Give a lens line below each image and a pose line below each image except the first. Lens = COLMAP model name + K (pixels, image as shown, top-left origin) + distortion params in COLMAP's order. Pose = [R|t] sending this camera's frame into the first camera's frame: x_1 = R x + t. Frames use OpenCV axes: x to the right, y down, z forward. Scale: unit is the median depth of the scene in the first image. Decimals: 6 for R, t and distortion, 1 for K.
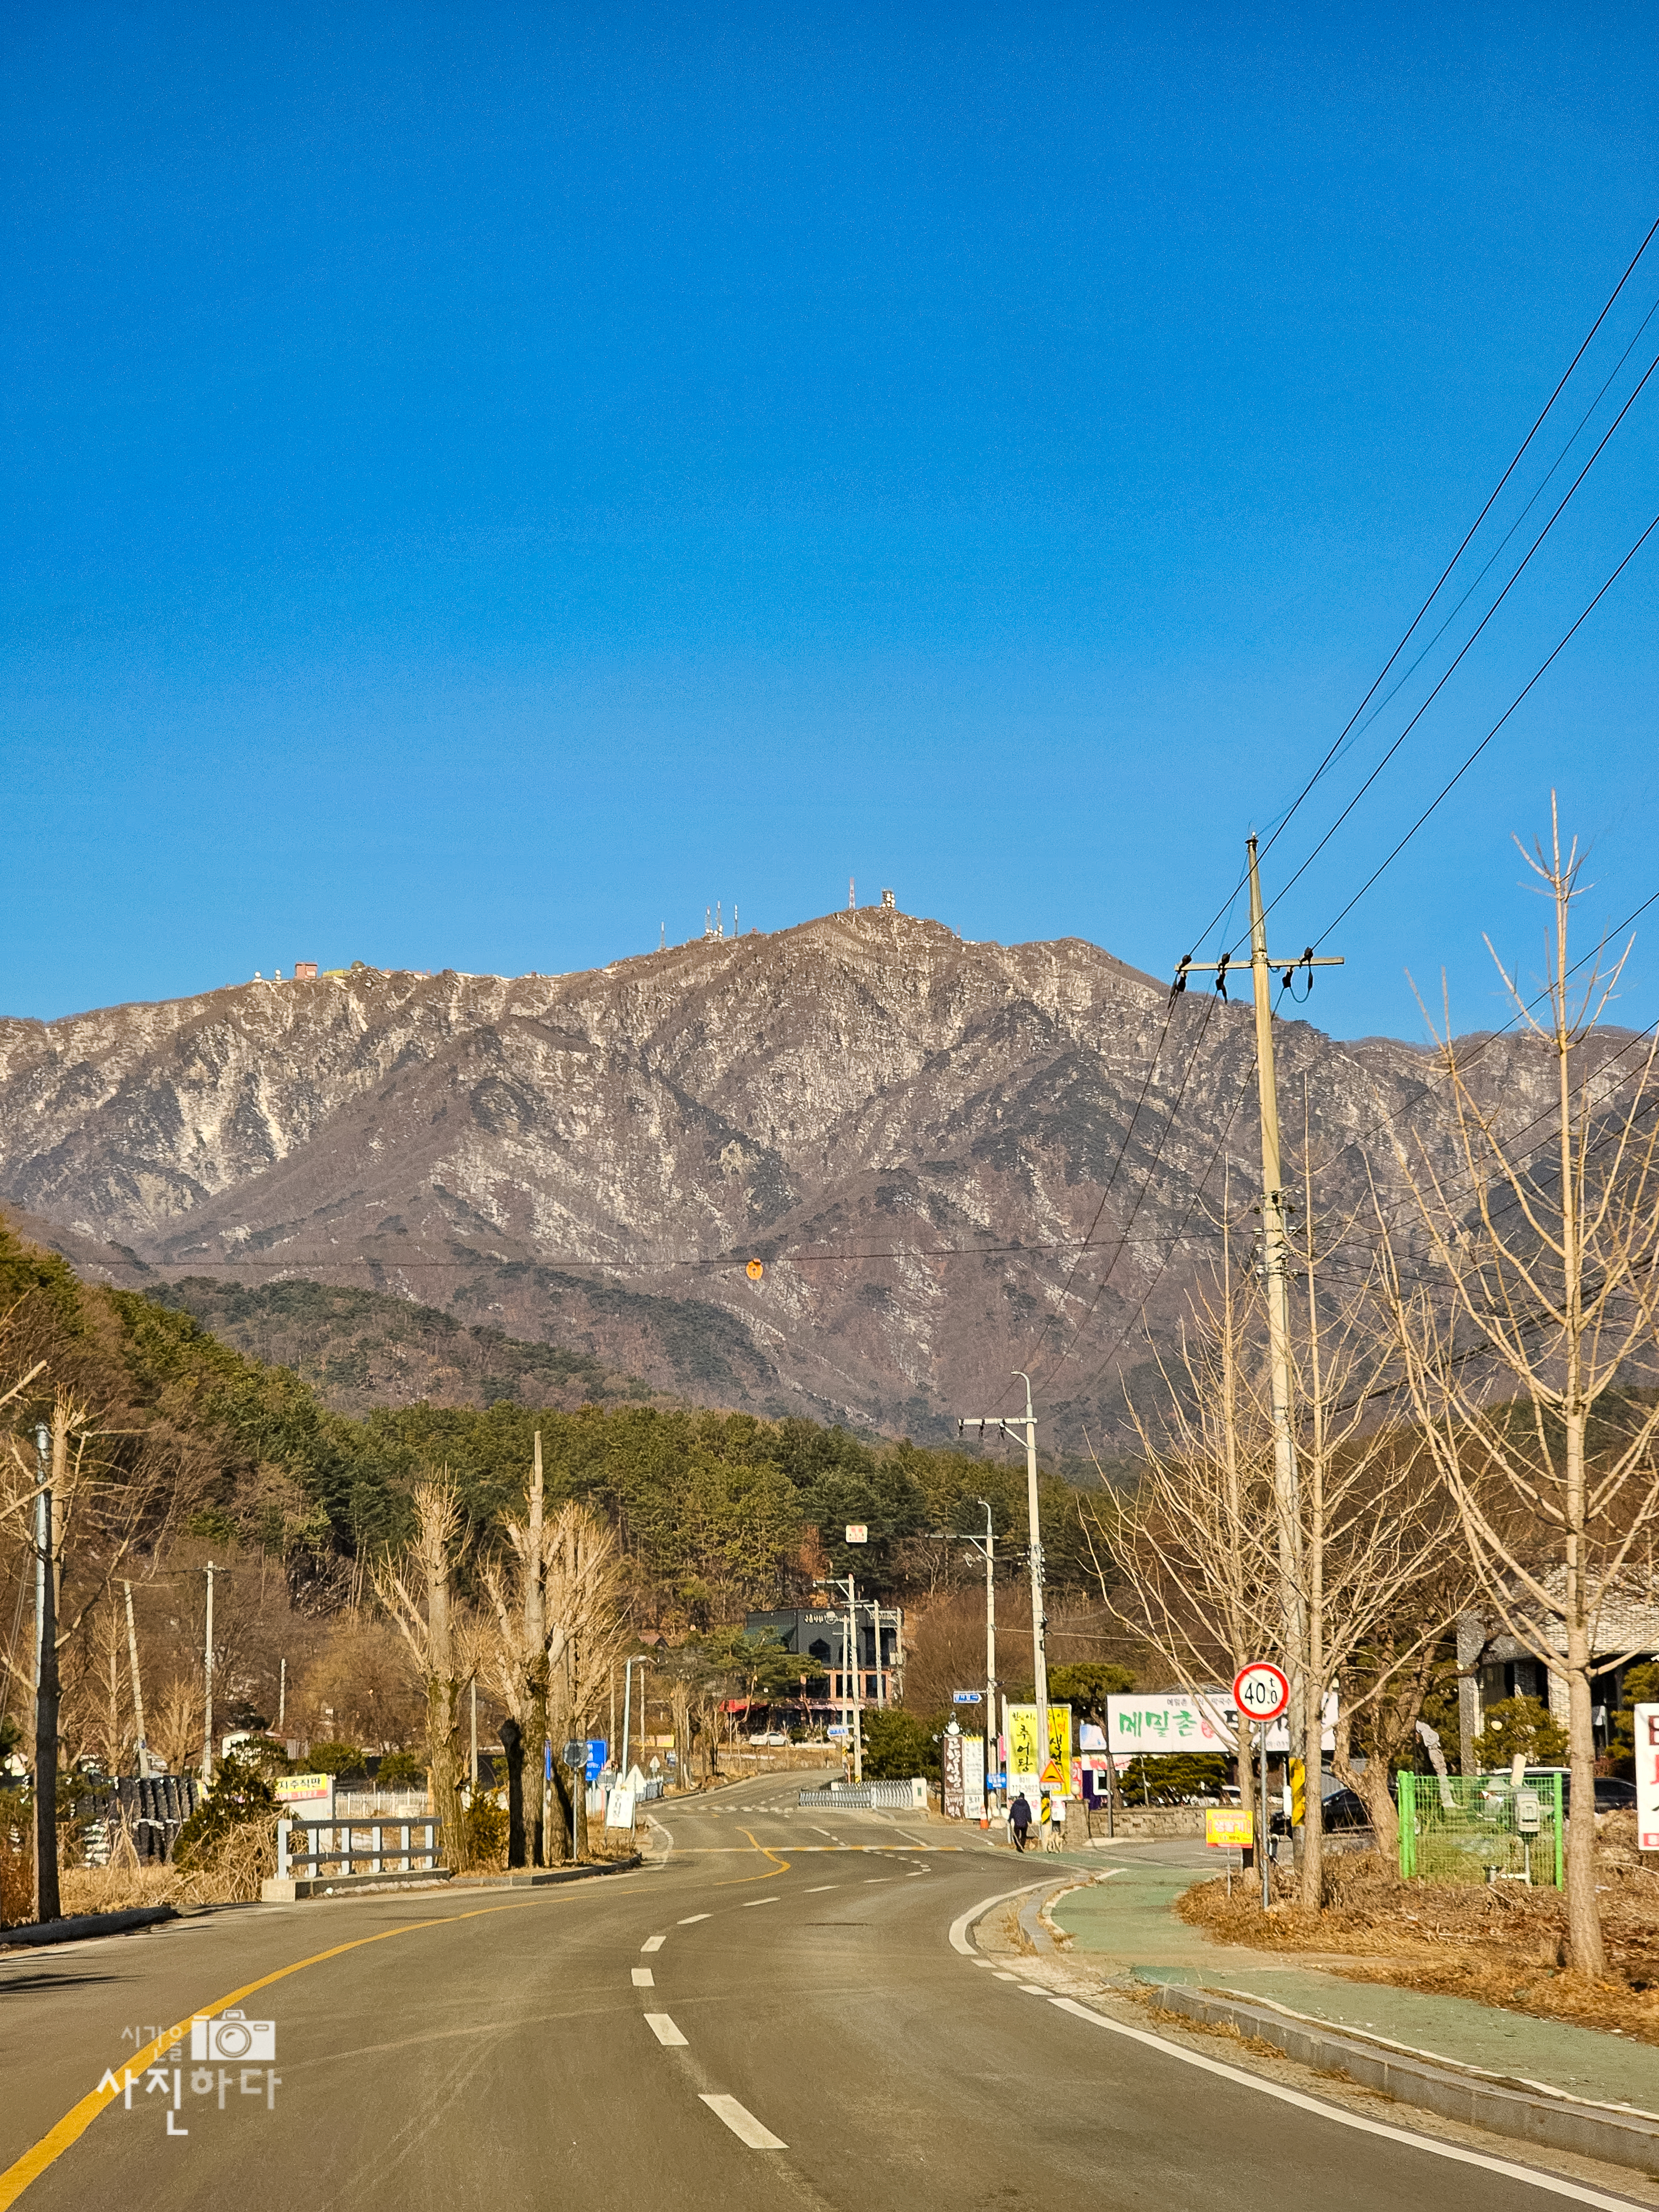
lens RADIAL K [[6080.2, 0, 829.5], [0, 6080.2, 1106.0], [0, 0, 1]] dist [-2.209610, 108.854823]
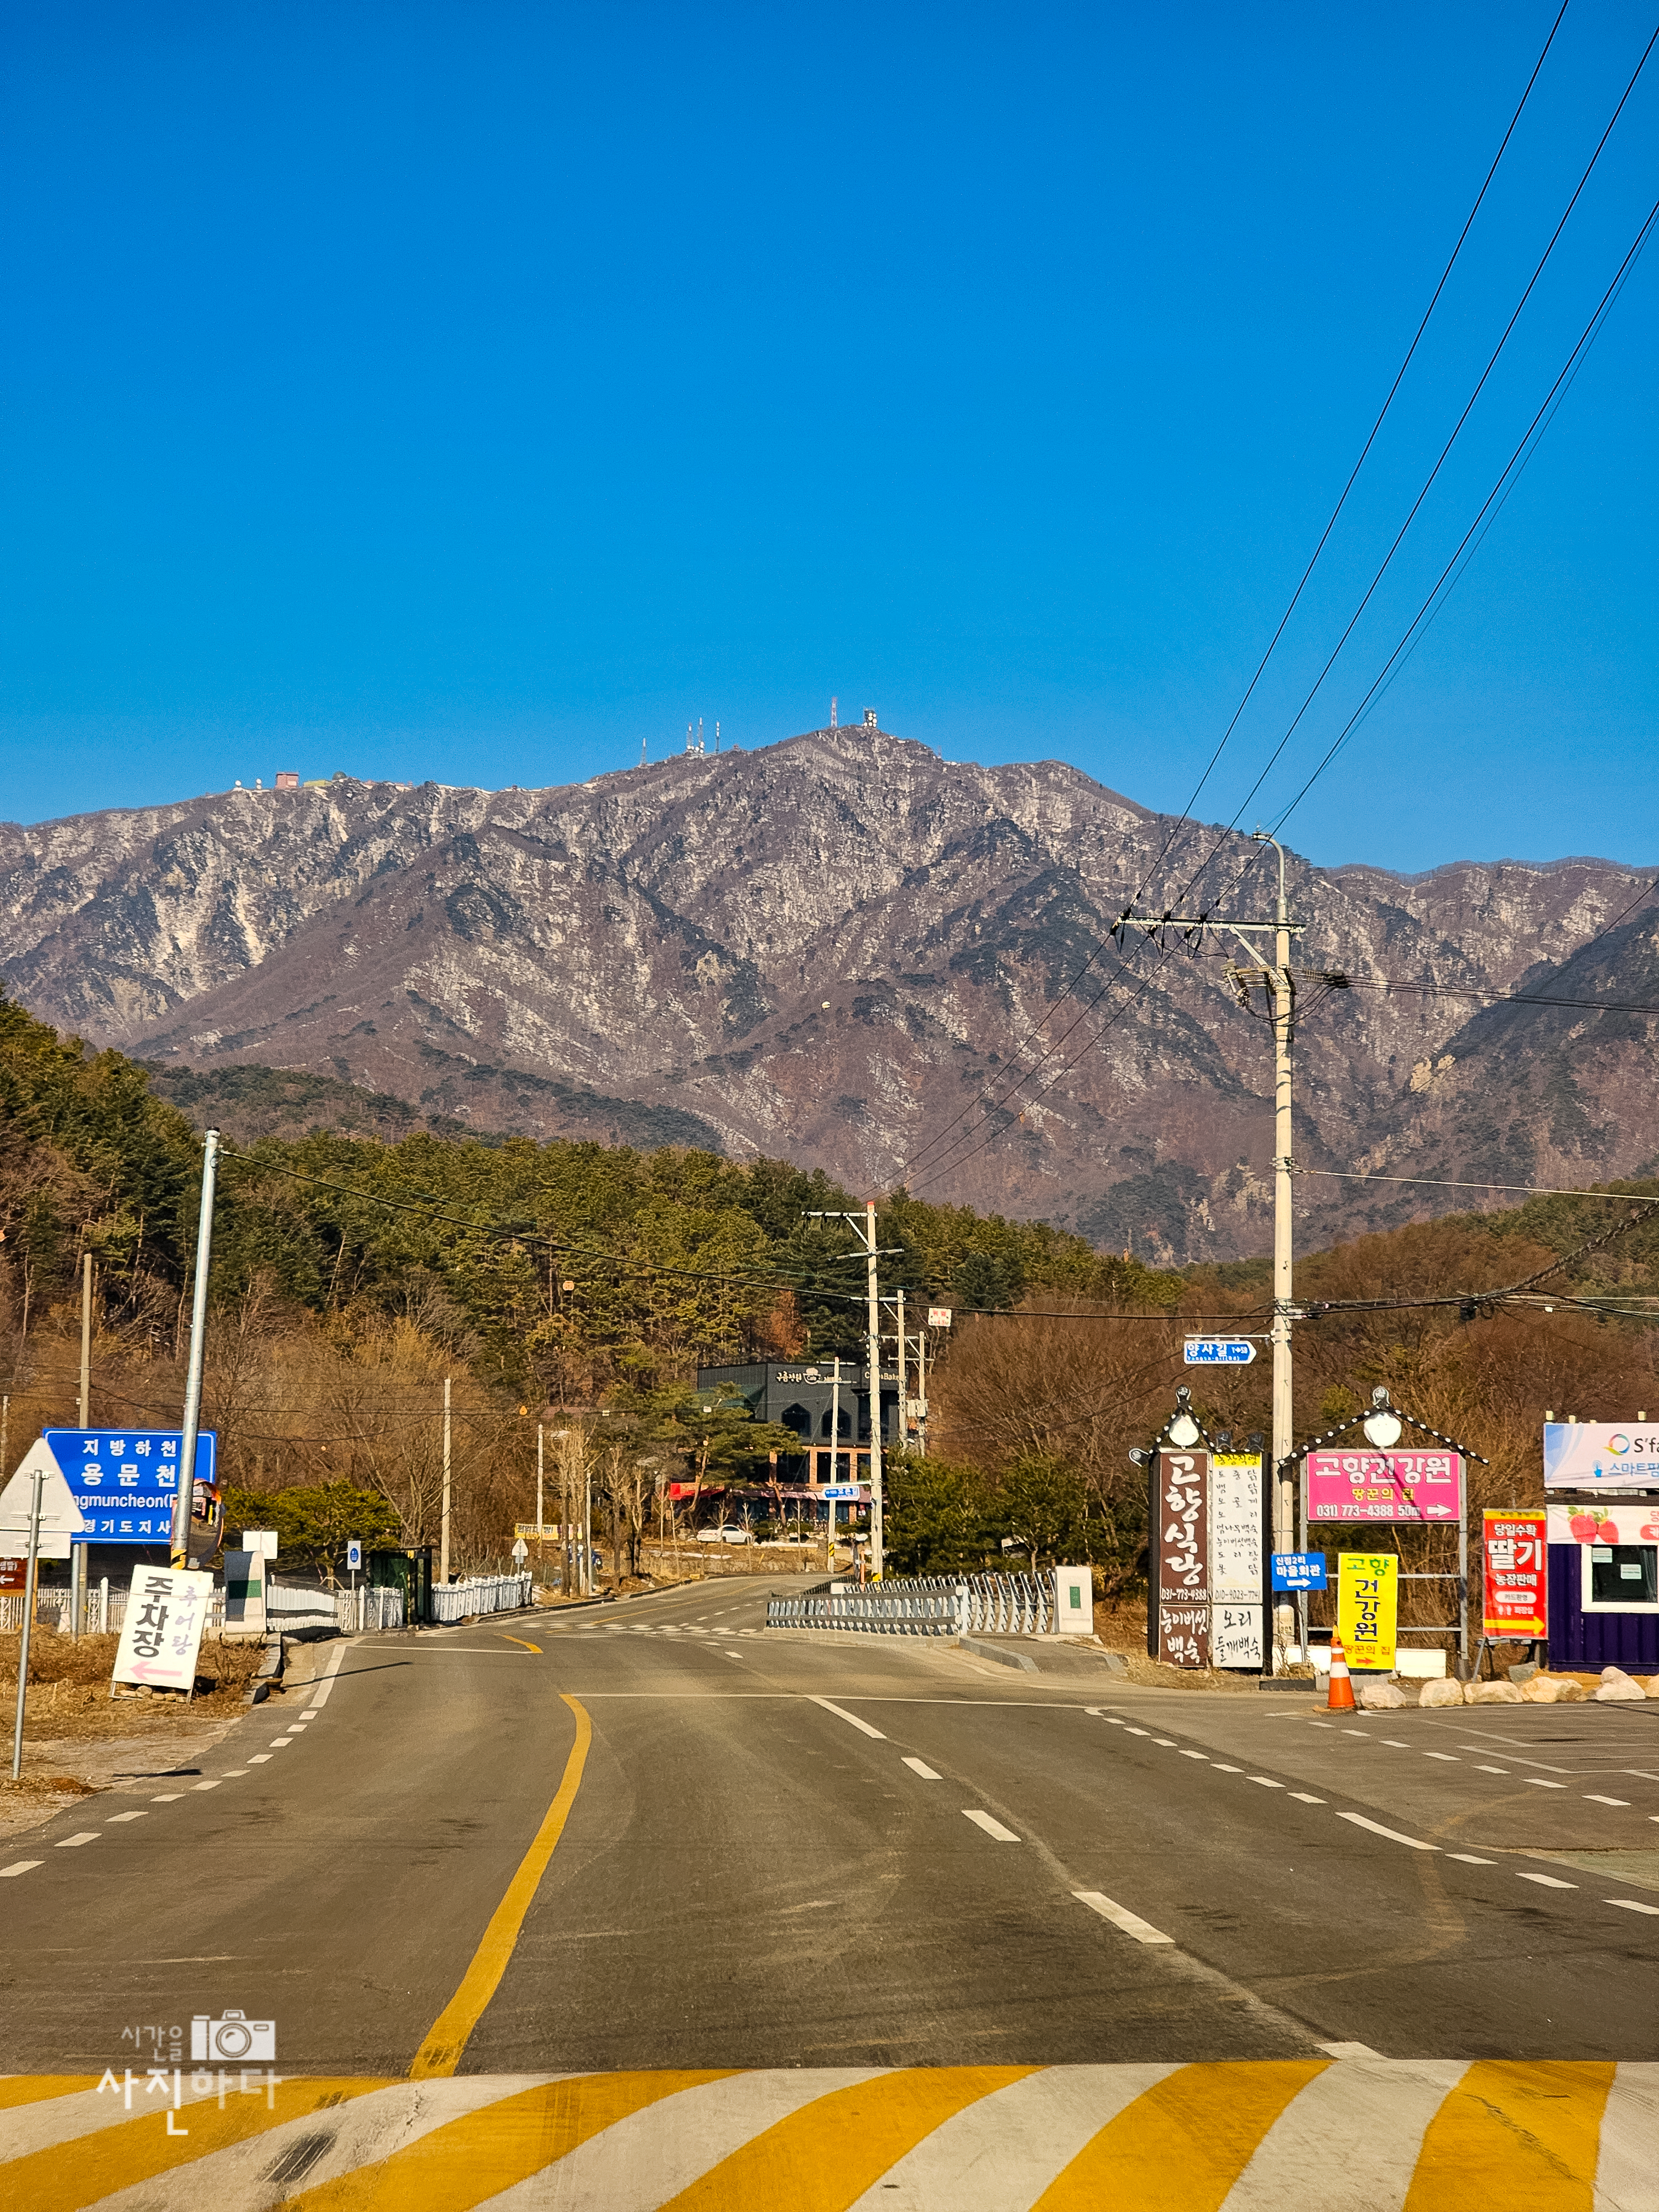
lens RADIAL K [[4387.6, 0, 829.5], [0, 4387.6, 1106.0], [0, 0, 1]] dist [-1.287821, 30.385679]
pose [[0.999772, 0.019740, 0.008162, -0.001623], [-0.019712, 0.999800, -0.003490, 0.033202], [-0.008229, 0.003329, 0.999961, 0.286478]]
